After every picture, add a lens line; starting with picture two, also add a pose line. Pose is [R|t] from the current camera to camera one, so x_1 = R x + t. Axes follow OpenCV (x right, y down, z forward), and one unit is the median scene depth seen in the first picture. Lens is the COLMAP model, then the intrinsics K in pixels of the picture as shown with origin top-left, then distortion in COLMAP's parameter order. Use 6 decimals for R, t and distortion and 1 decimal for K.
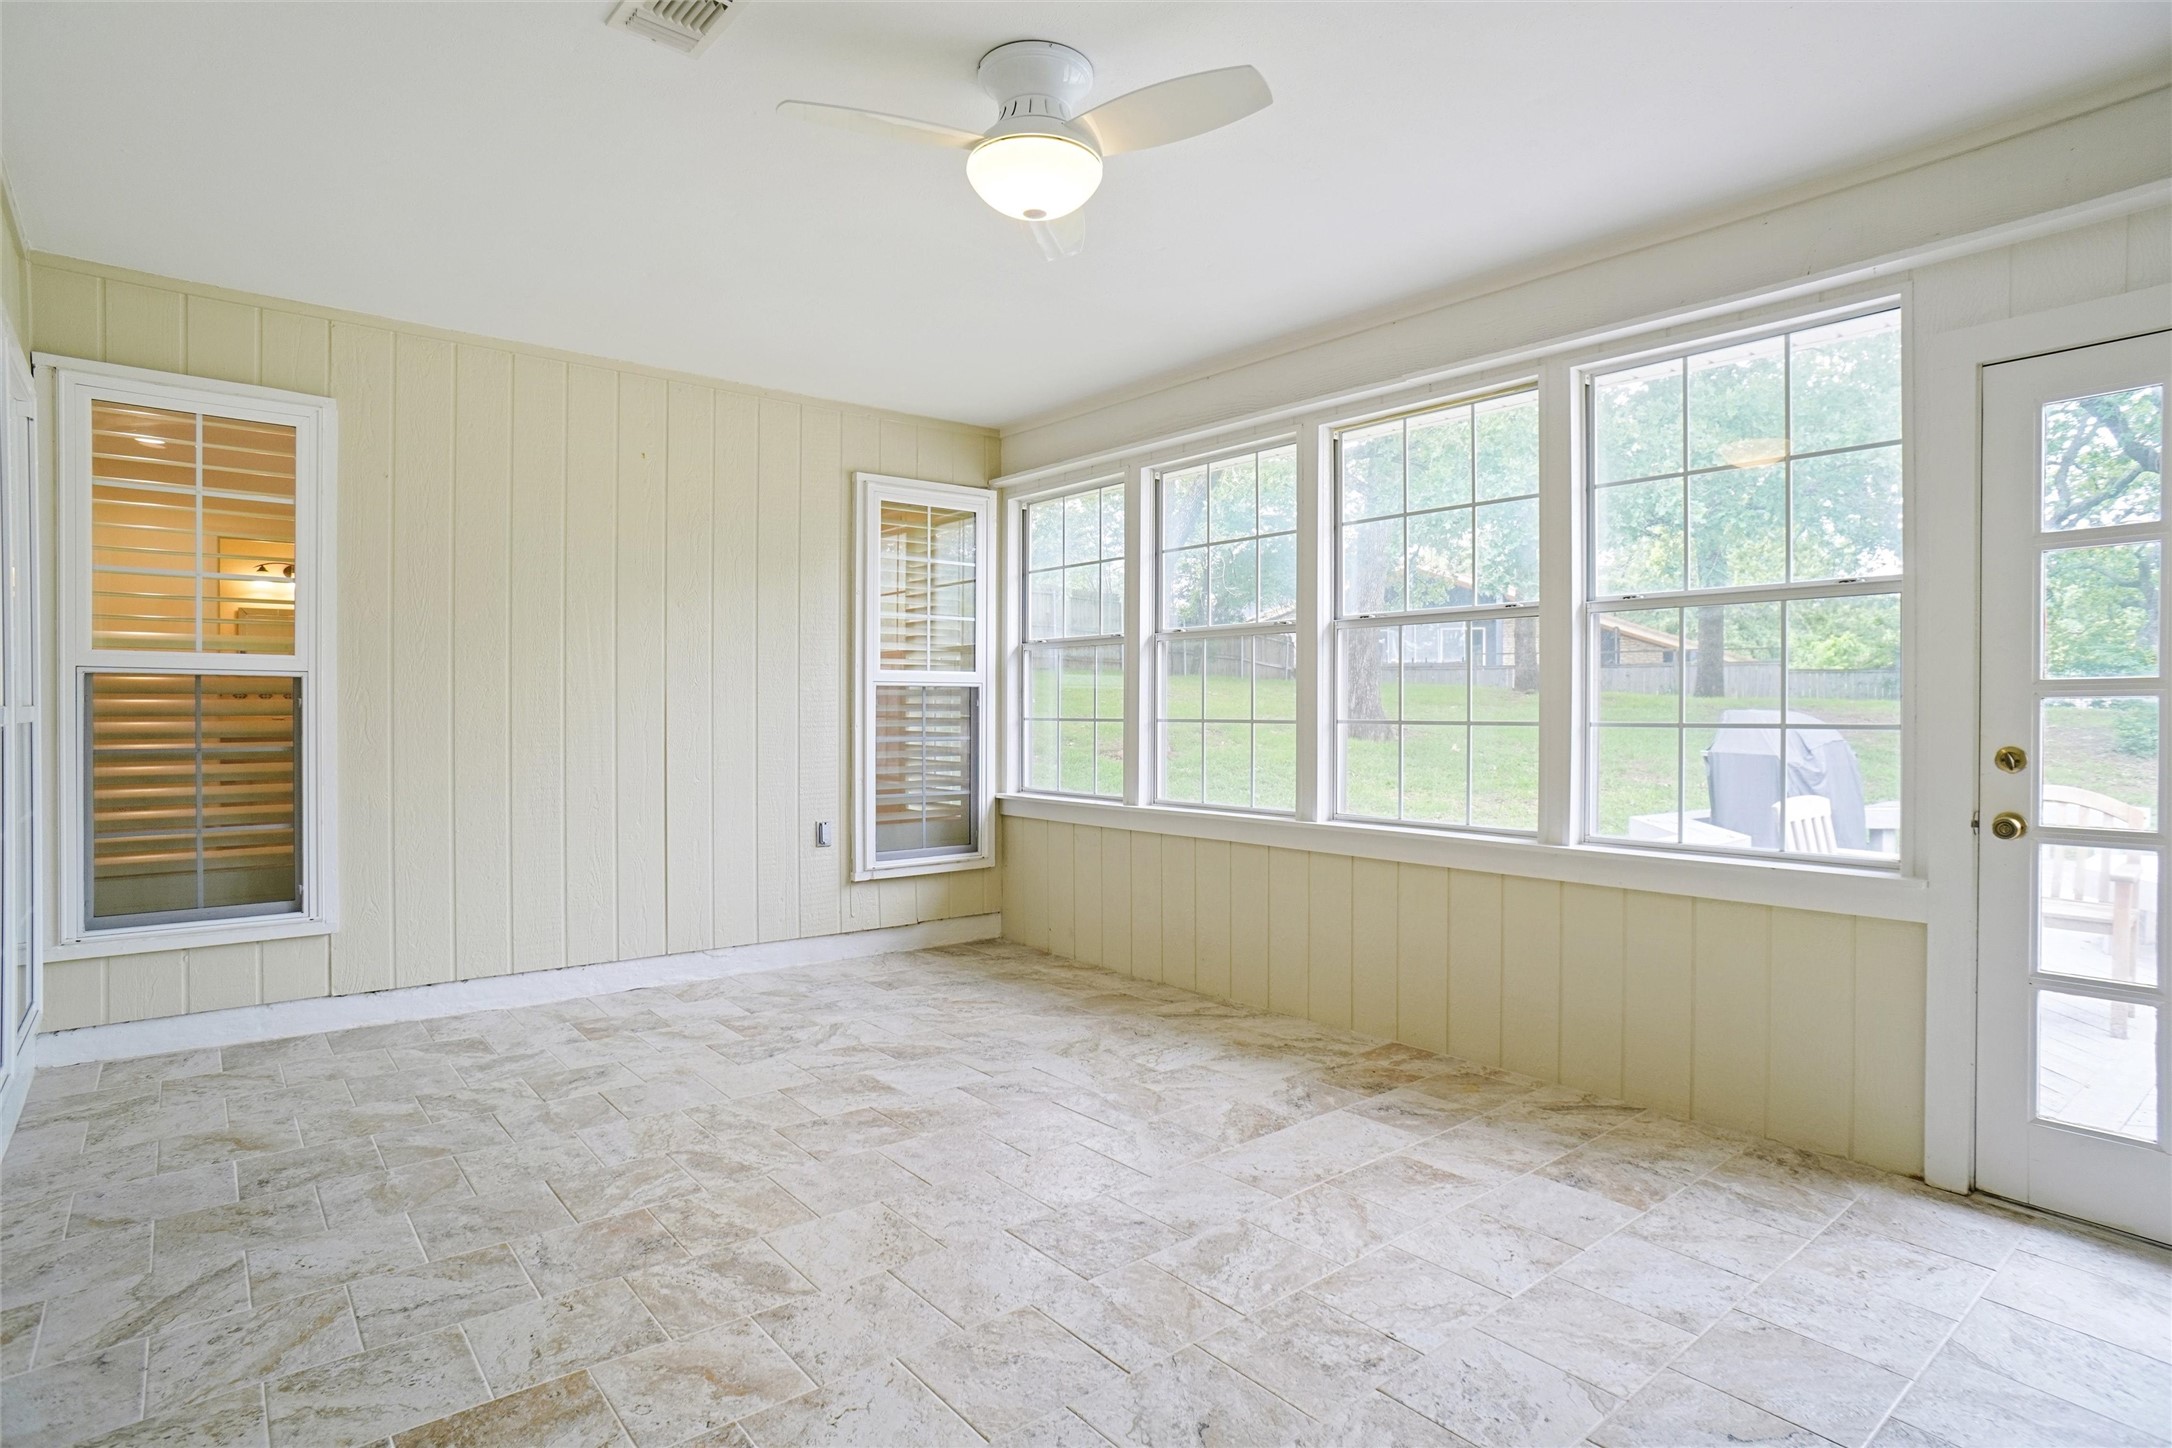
lens RADIAL K [[1137.2, 0, 1091.4], [0, 1137.2, 711.3], [0, 0, 1]] dist [-0.075049, 0.036381]
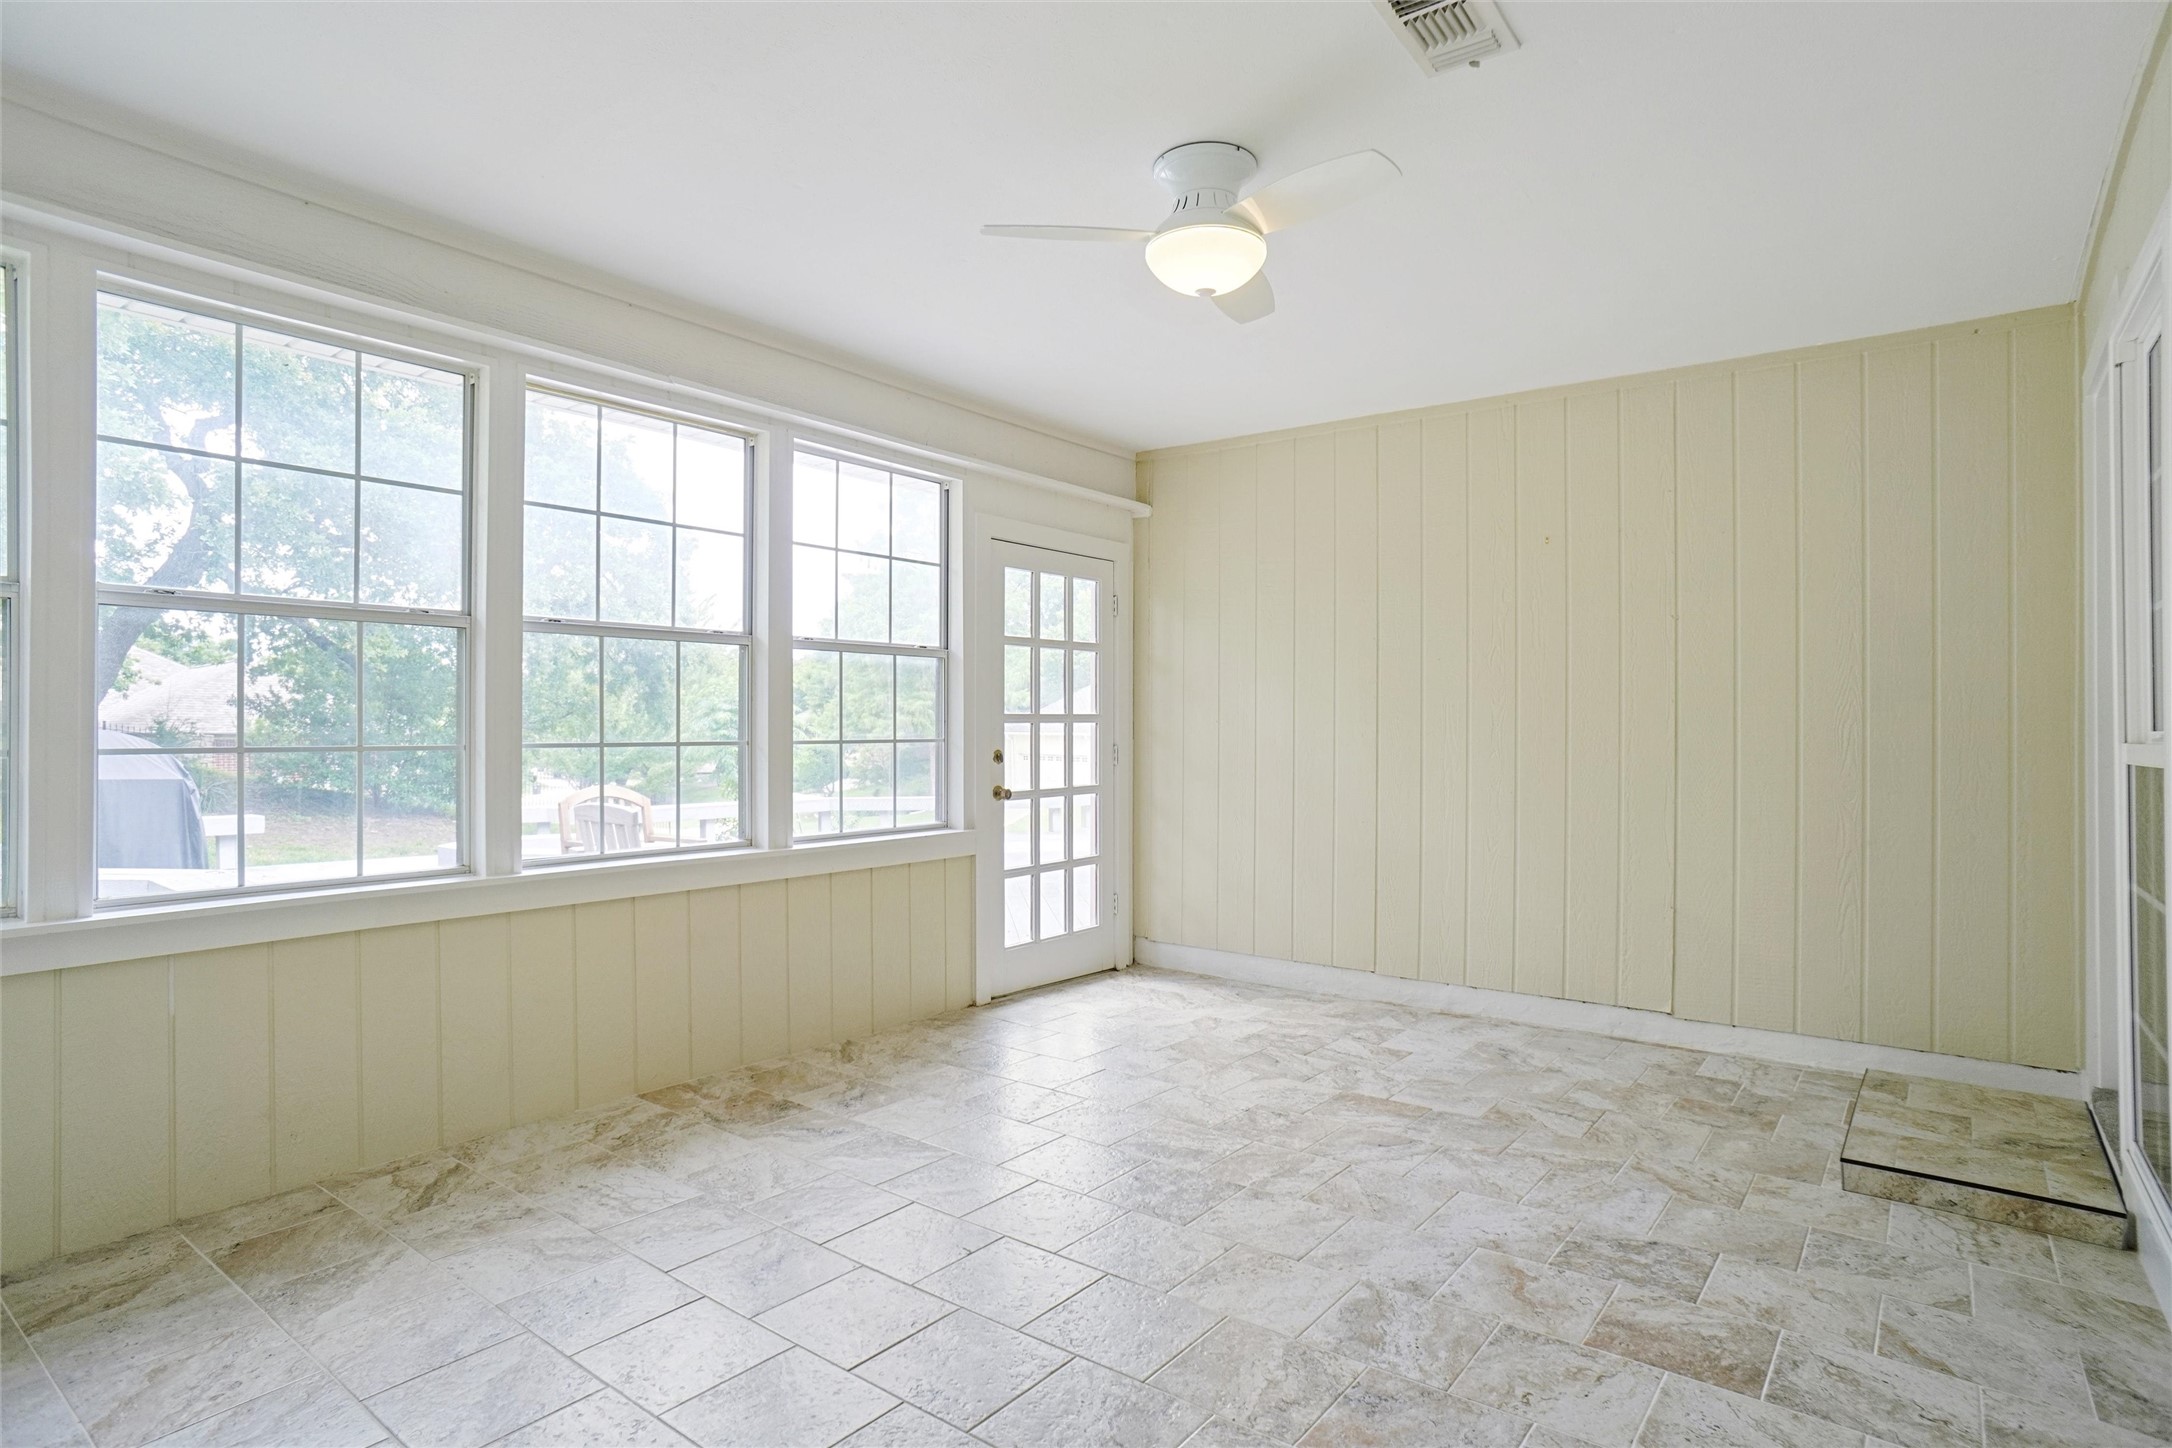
lens RADIAL K [[1137.2, 0, 1091.4], [0, 1137.2, 711.3], [0, 0, 1]] dist [-0.075049, 0.036381]
pose [[-0.222113, 0.013521, 0.974927, -0.862825], [-0.000351, 0.999903, -0.013947, -0.004729], [-0.975021, -0.003440, -0.222087, 1.044388]]
